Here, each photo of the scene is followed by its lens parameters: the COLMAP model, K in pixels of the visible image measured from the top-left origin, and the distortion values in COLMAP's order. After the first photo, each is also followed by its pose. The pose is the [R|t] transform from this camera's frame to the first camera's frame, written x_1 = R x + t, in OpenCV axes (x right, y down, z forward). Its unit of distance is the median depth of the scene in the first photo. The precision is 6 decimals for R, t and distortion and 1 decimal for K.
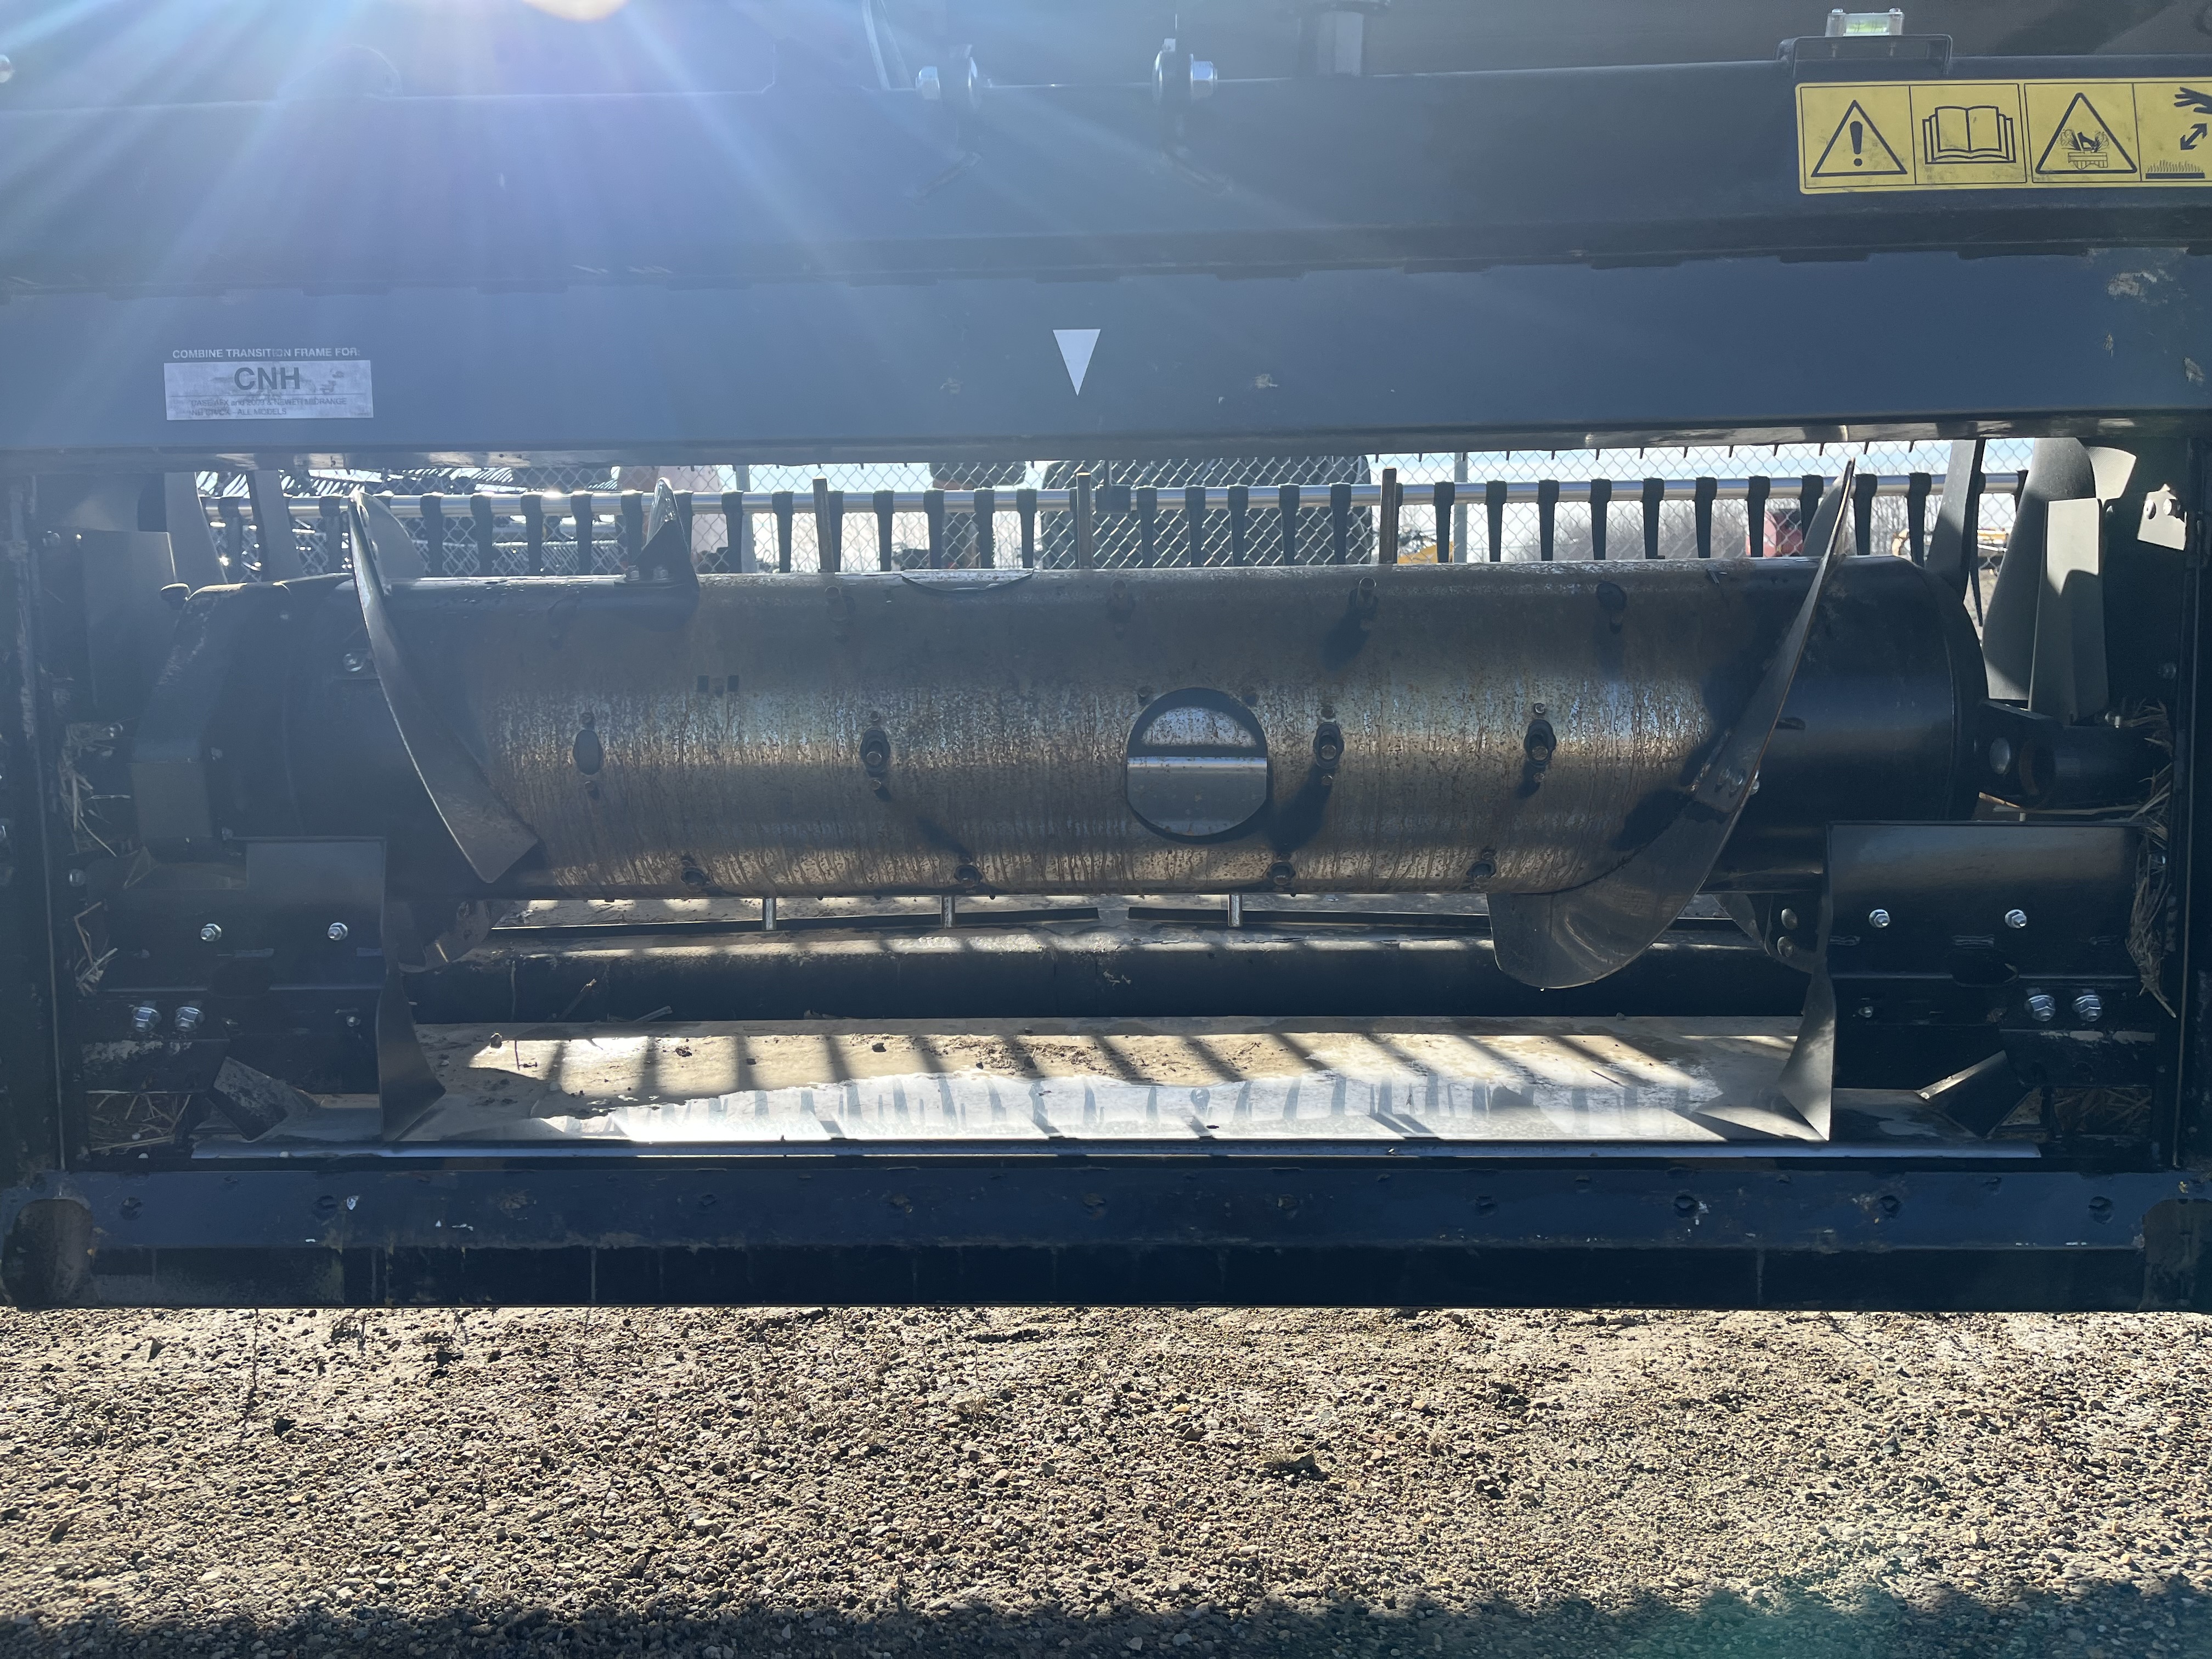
lens RADIAL K [[1690.5, 0, 1106.8], [0, 1690.5, 833.9], [0, 0, 1]] dist [0.072166, -0.093586]
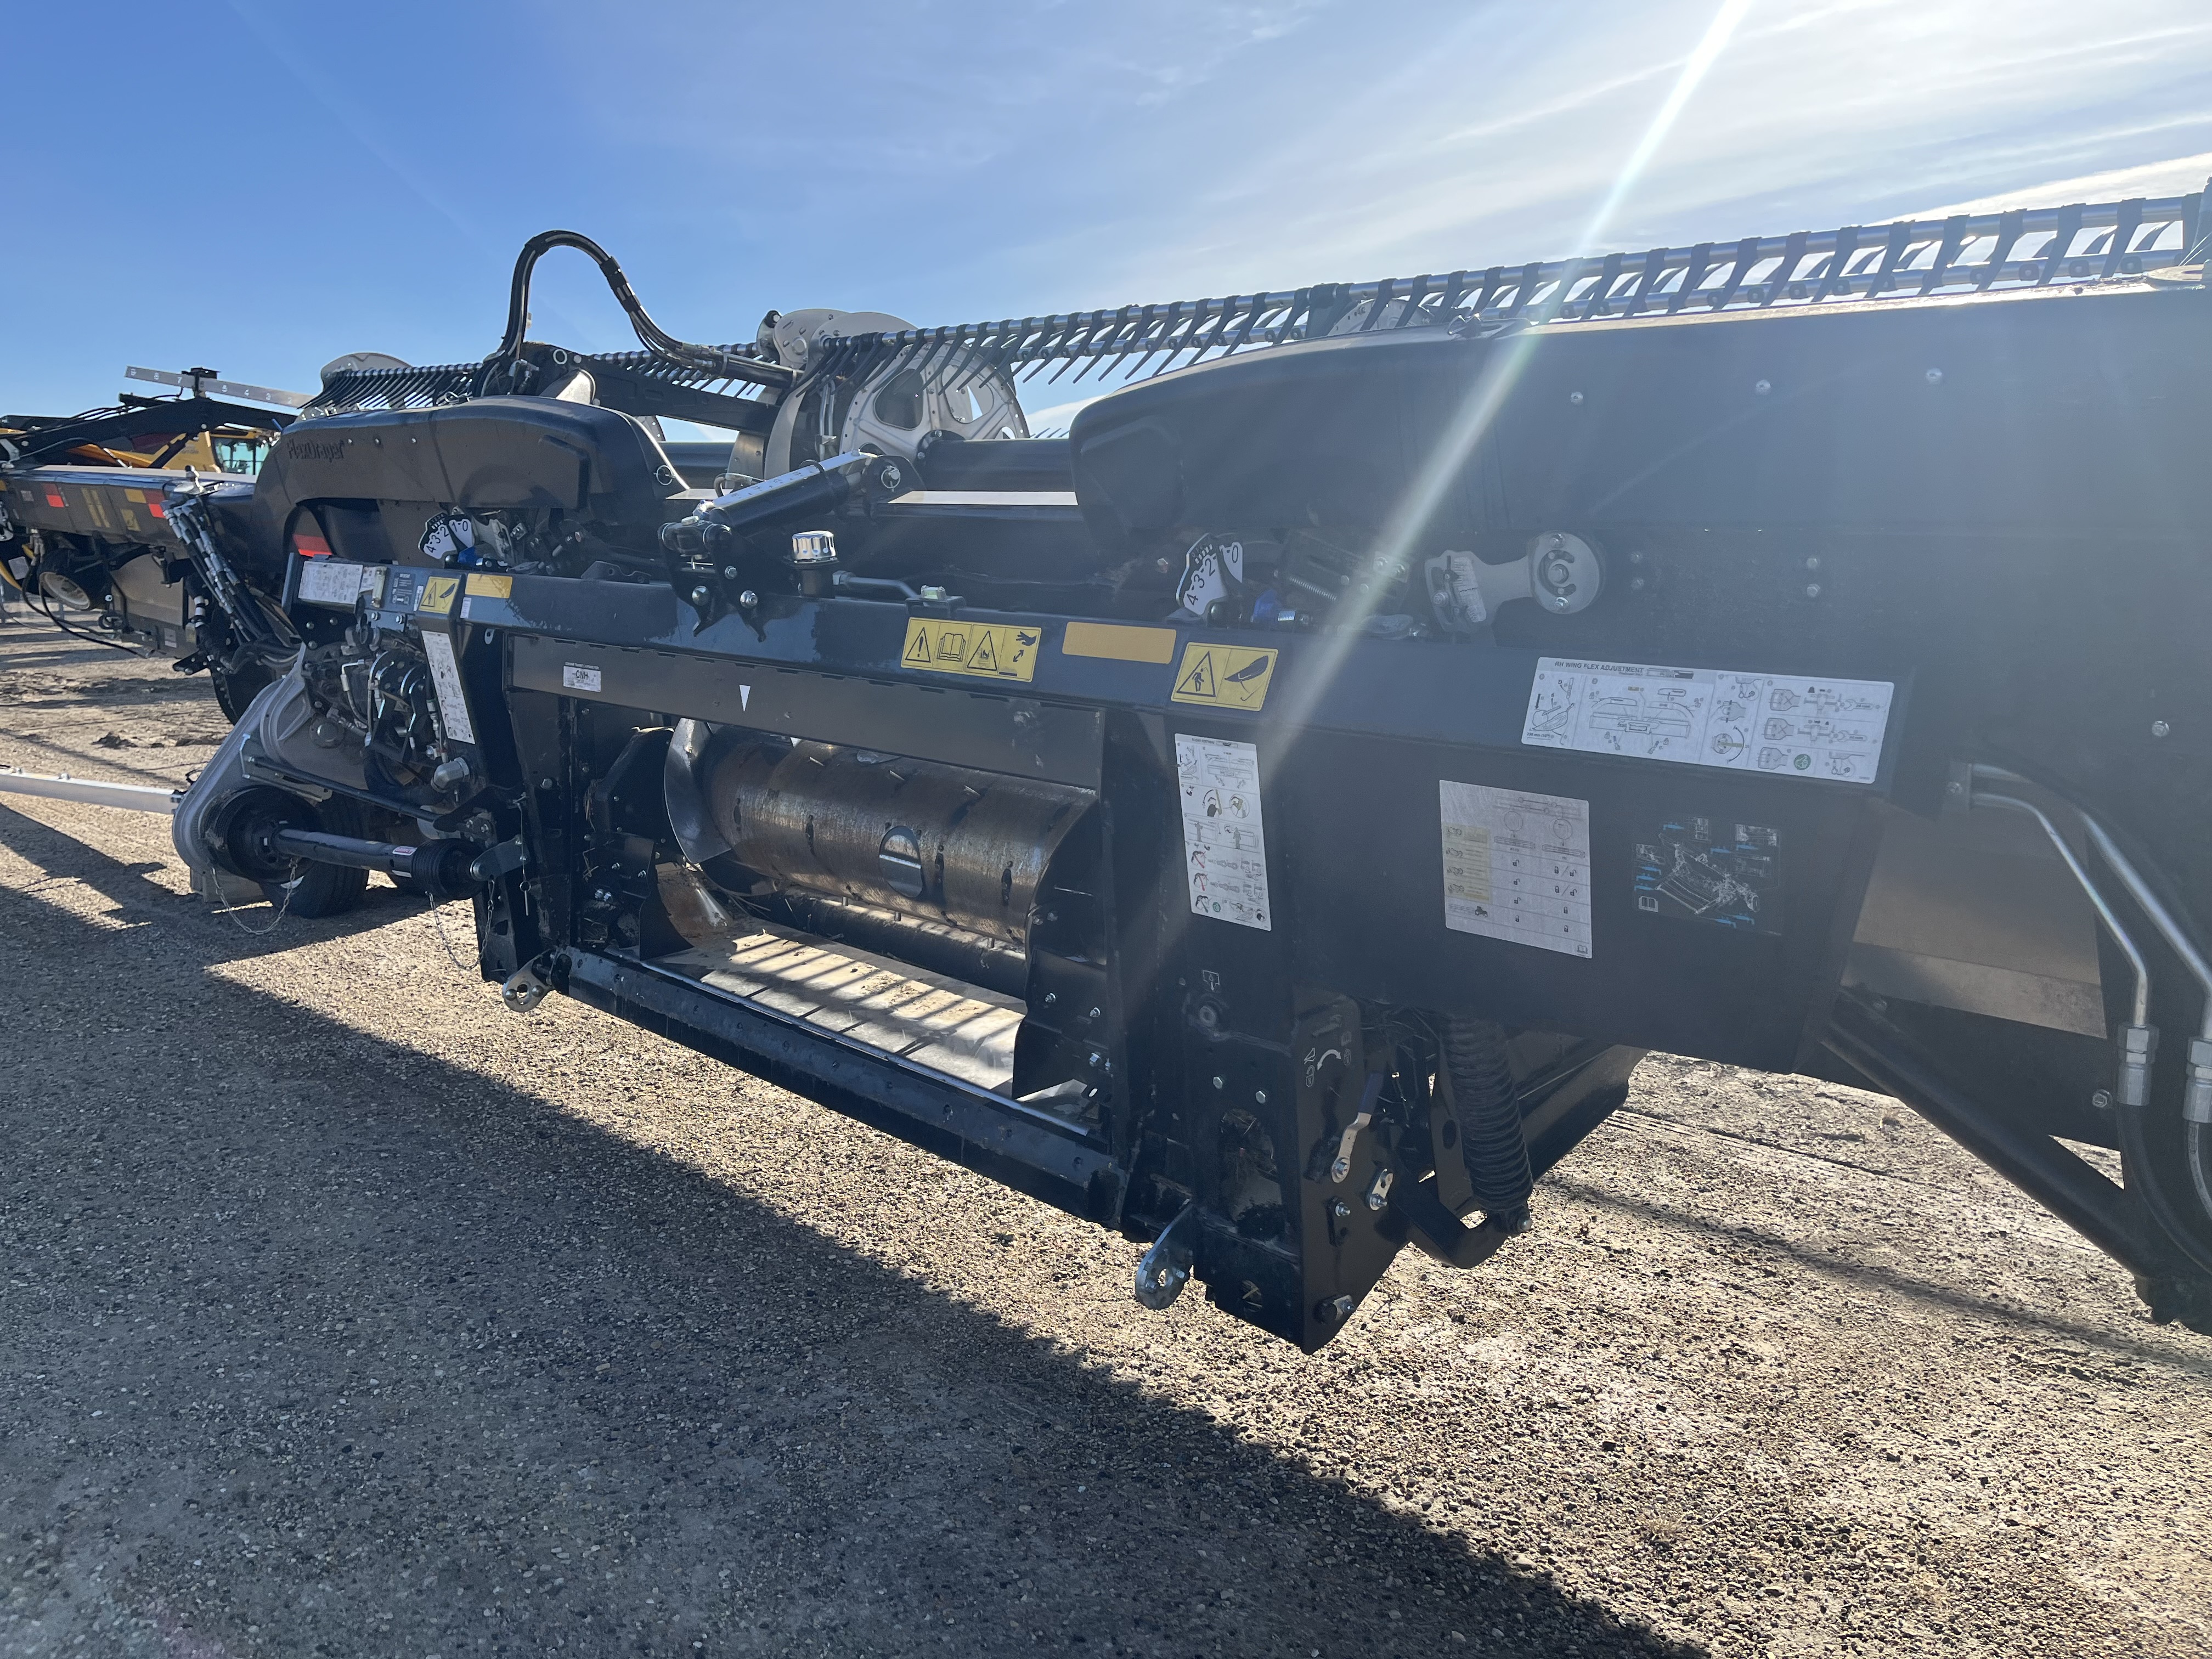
lens RADIAL K [[1690.5, 0, 1106.0], [0, 1690.5, 824.3], [0, 0, 1]] dist [0.072166, -0.093586]
pose [[0.723739, 0.147395, -0.674149, 1.630981], [-0.116501, 0.988998, 0.091162, -0.306288], [0.680168, 0.012562, 0.732948, -0.348478]]
